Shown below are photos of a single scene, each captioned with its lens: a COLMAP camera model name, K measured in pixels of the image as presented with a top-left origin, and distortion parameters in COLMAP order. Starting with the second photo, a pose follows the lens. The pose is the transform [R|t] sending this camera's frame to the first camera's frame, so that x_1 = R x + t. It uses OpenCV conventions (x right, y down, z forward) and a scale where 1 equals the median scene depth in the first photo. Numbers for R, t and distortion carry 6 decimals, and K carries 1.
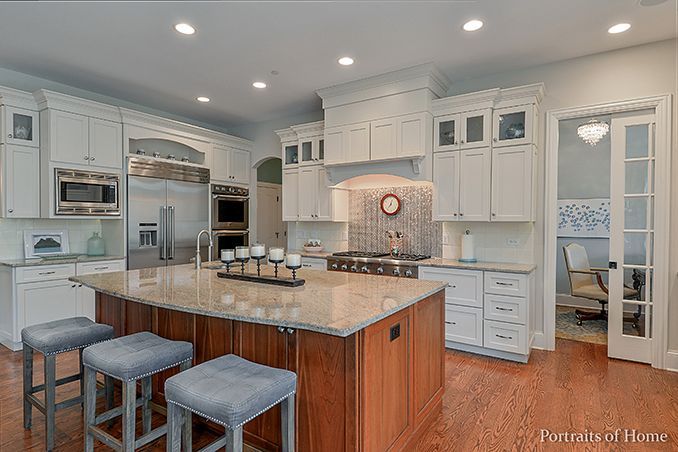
lens RADIAL K [[366.4, 0, 340.1], [0, 366.4, 225.5], [0, 0, 1]] dist [0.001193, 0.000644]
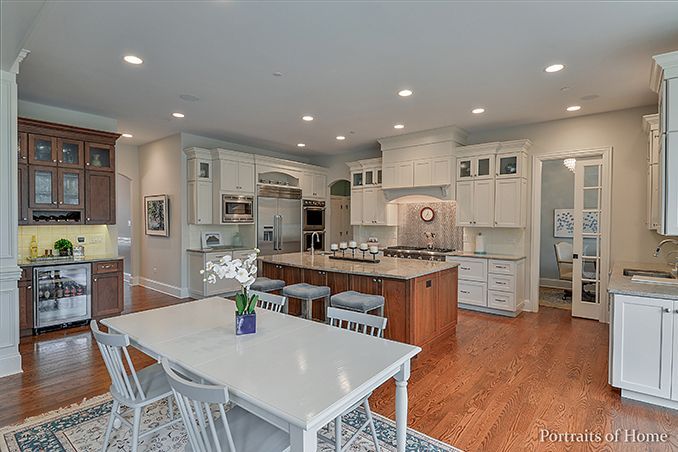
lens RADIAL K [[343.4, 0, 336.1], [0, 343.4, 226.8], [0, 0, 1]] dist [-0.000066, -0.000814]
pose [[0.992144, 0.003746, -0.125045, -0.064066], [-0.002626, 0.999955, 0.009120, -0.023684], [0.125074, -0.008720, 0.992109, -0.494081]]
